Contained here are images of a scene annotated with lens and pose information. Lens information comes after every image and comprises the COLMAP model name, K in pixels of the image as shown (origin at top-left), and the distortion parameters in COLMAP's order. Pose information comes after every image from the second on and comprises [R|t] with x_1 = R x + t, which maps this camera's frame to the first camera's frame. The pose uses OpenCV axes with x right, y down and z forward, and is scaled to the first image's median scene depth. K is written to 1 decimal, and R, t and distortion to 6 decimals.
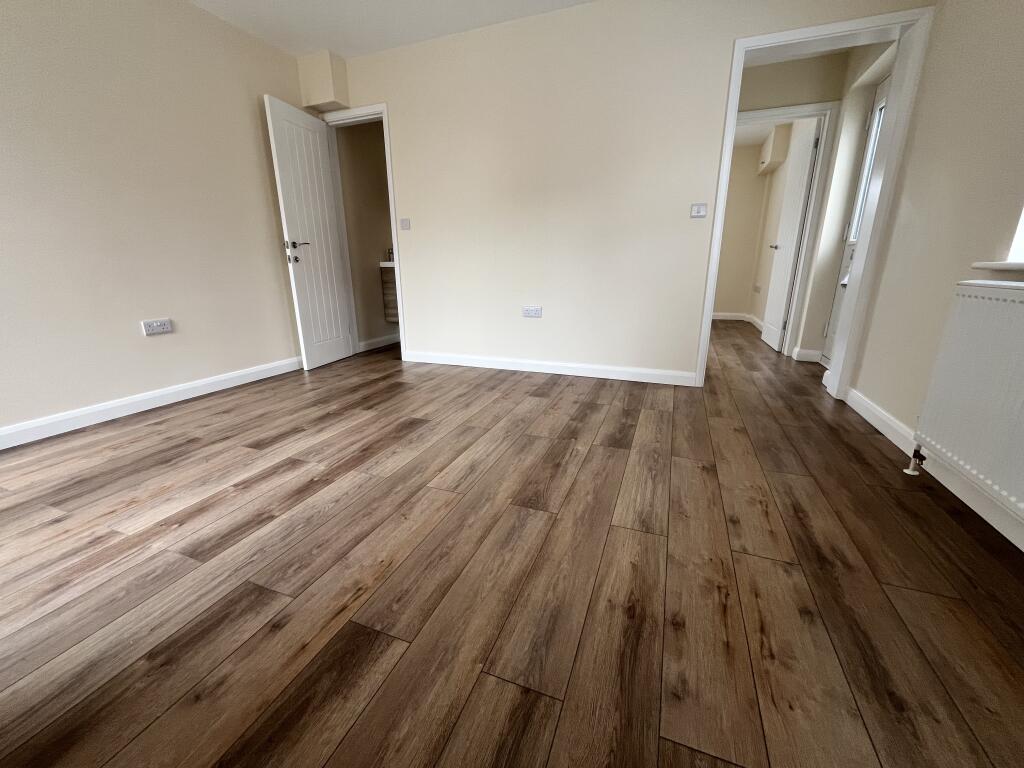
lens RADIAL K [[416.3, 0, 509.1], [0, 416.3, 383.1], [0, 0, 1]] dist [-0.002113, -0.000279]
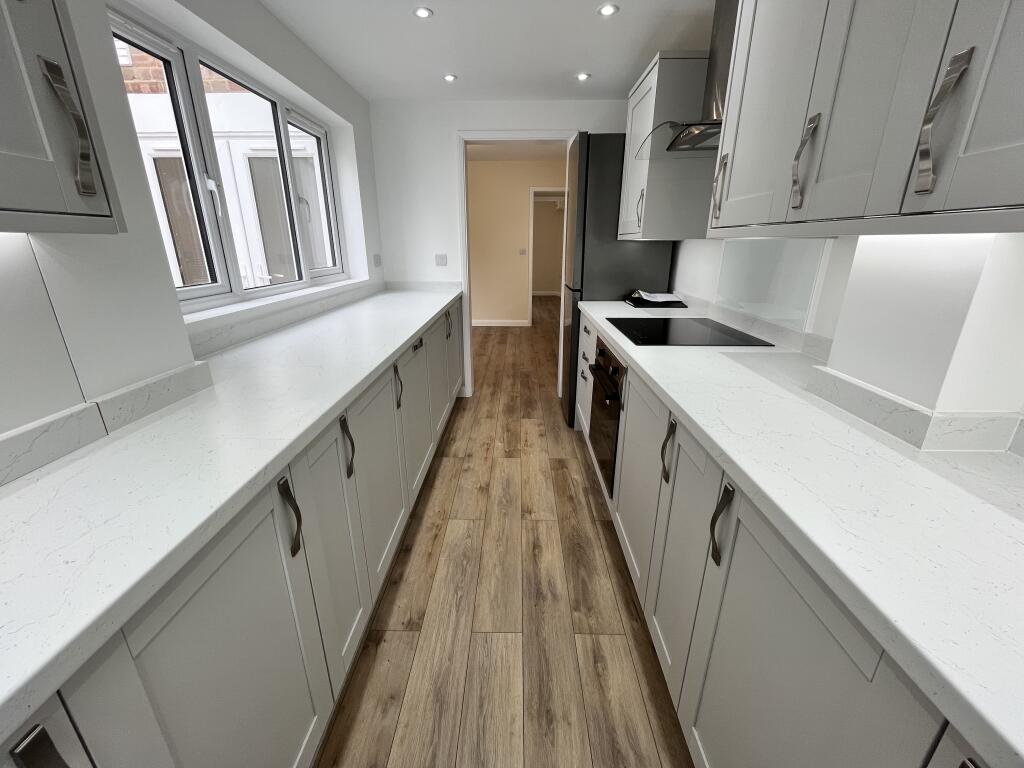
lens RADIAL K [[416.3, 0, 510.8], [0, 416.3, 383.5], [0, 0, 1]] dist [-0.002113, -0.000279]
pose [[0.936786, -0.102671, 0.334500, -0.560562], [0.085411, 0.994161, 0.065950, 0.207603], [-0.339318, -0.033211, 0.940085, -1.438798]]
